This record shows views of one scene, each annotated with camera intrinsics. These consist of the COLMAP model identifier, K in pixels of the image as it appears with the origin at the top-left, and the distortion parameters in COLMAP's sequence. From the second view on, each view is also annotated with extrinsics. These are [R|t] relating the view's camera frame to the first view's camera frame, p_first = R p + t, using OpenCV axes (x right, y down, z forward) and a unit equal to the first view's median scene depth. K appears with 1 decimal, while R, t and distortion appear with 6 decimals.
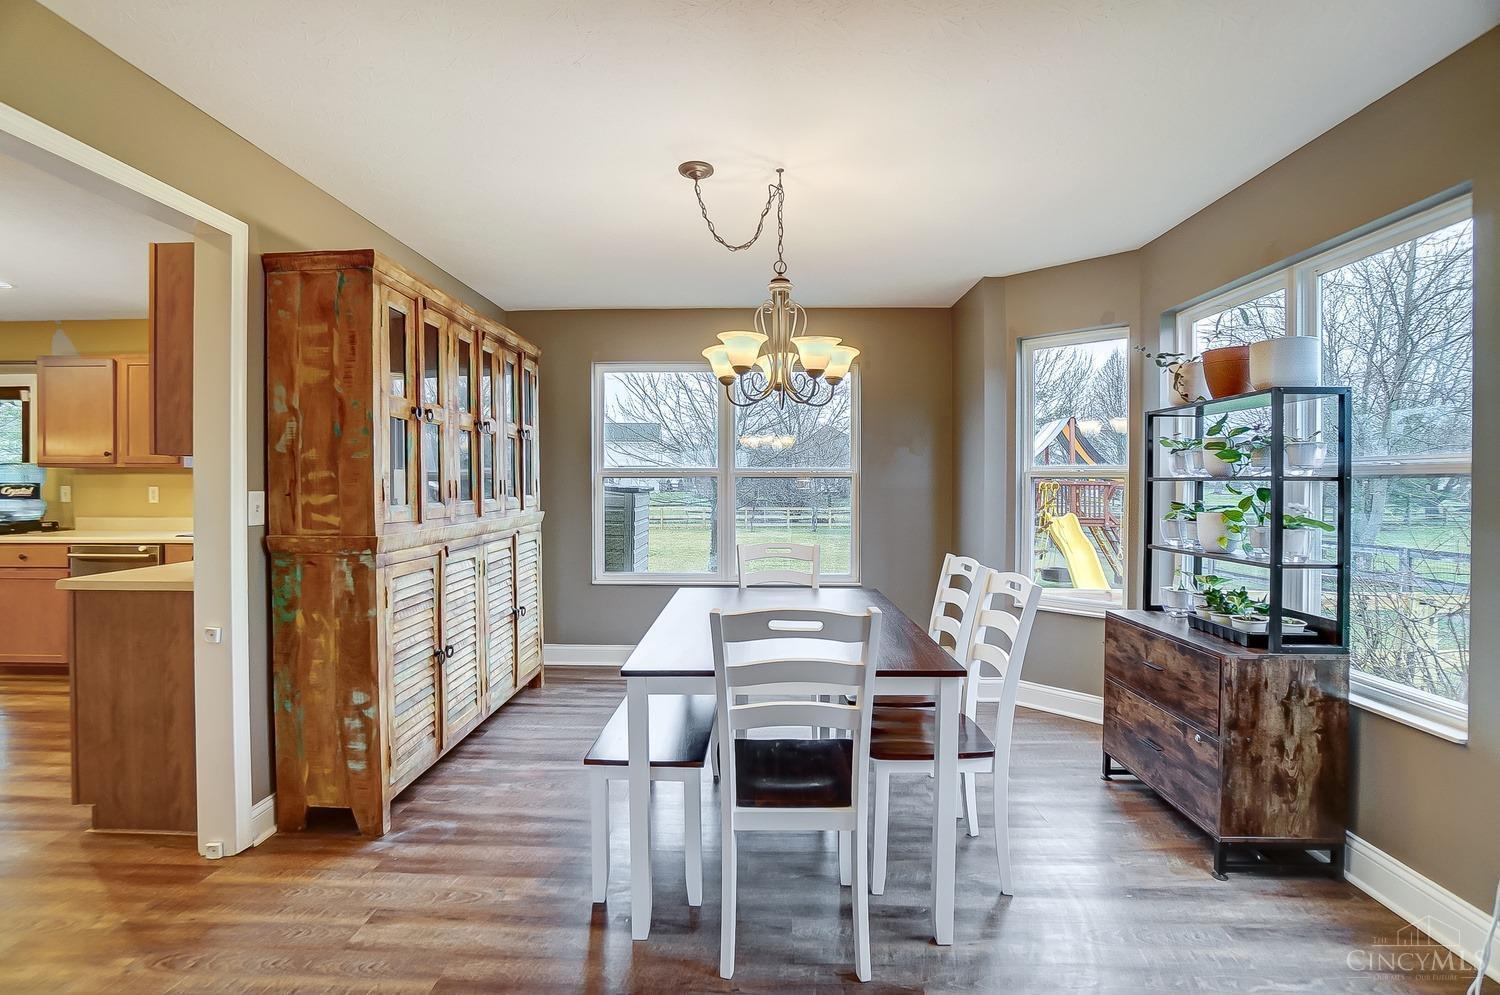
lens RADIAL K [[690.0, 0, 736.8], [0, 690.0, 475.5], [0, 0, 1]] dist [-0.044802, 0.008760]
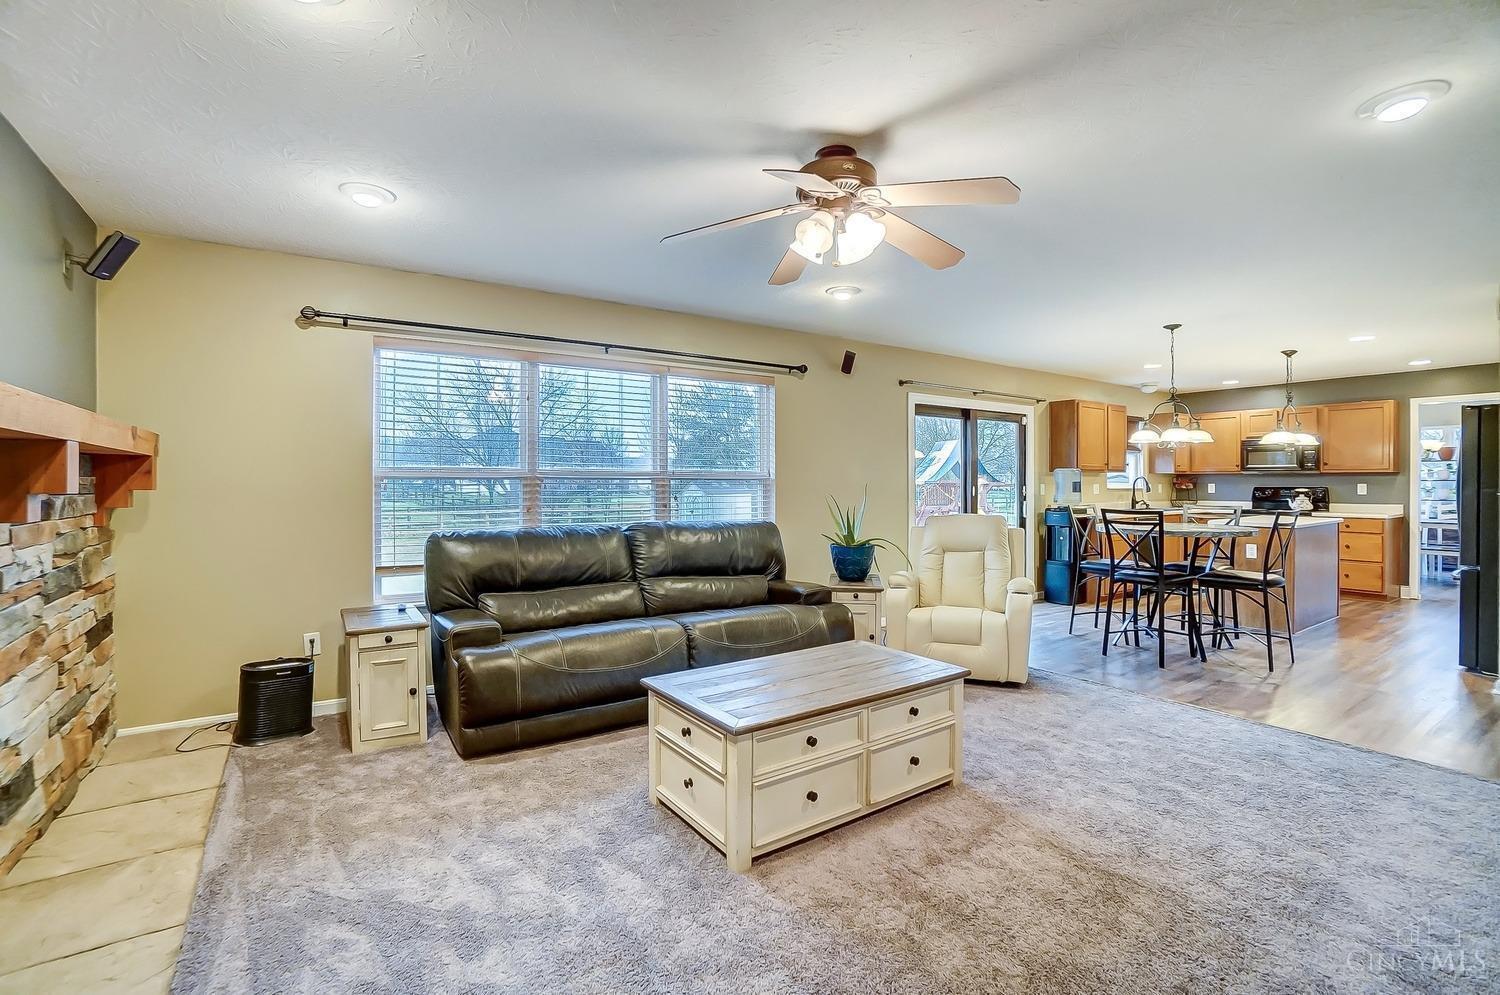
lens RADIAL K [[669.5, 0, 747.3], [0, 669.5, 491.6], [0, 0, 1]] dist [-0.021750, 0.010248]
pose [[0.816168, -0.006441, 0.577778, -4.605381], [-0.002023, 0.999900, 0.014005, 0.016632], [-0.577810, -0.012599, 0.816074, 0.391176]]
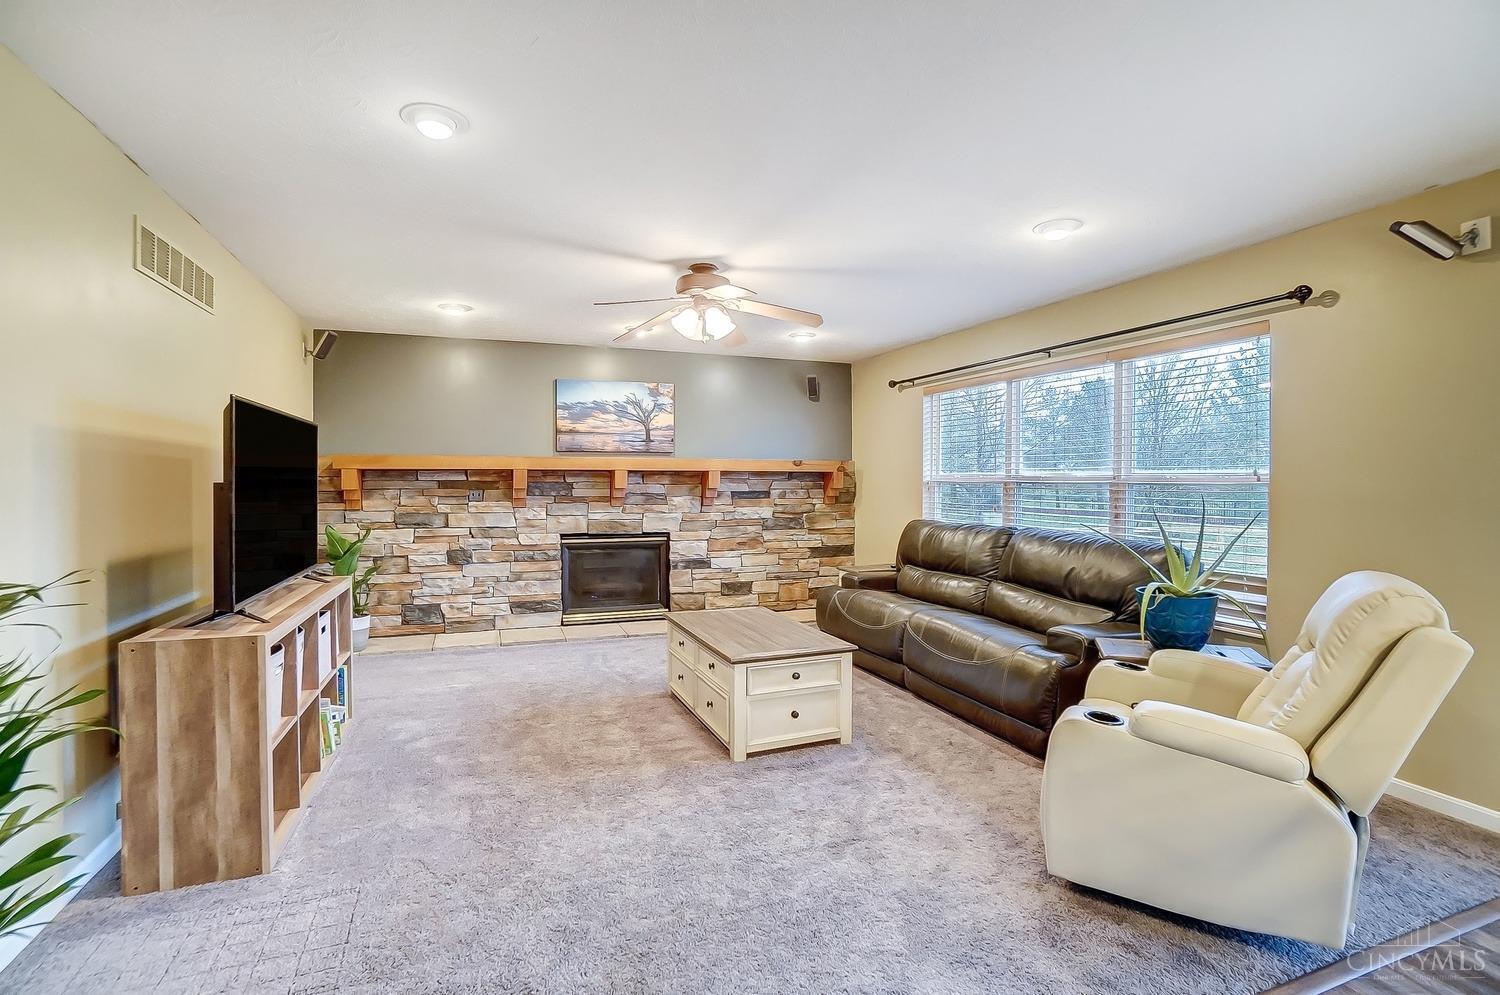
lens RADIAL K [[690.0, 0, 731.8], [0, 690.0, 488.4], [0, 0, 1]] dist [-0.044802, 0.008760]
pose [[0.389536, 0.012701, -0.920924, -2.602457], [-0.002185, 0.999915, 0.012867, 0.001627], [0.921009, -0.003000, 0.389531, 0.581169]]
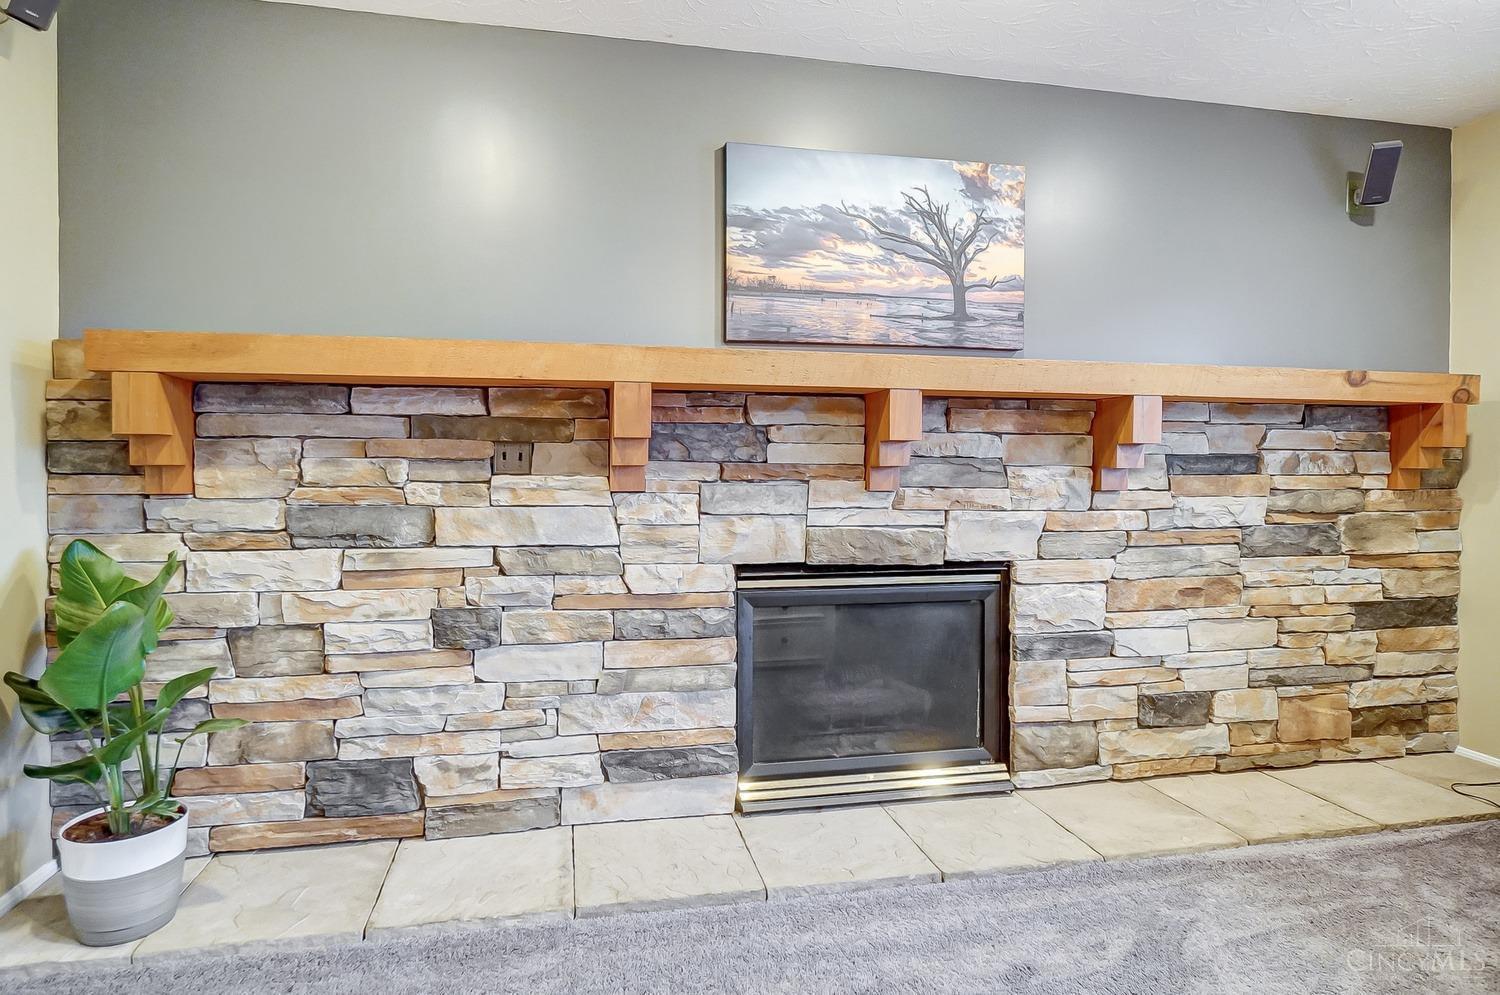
lens RADIAL K [[845.9, 0, 733.9], [0, 845.9, 478.8], [0, 0, 1]] dist [-0.004863, 0.000870]
pose [[0.254089, 0.017718, -0.967019, -3.912231], [-0.004517, 0.999843, 0.017133, 0.059725], [0.967170, 0.000015, 0.254129, 0.680788]]
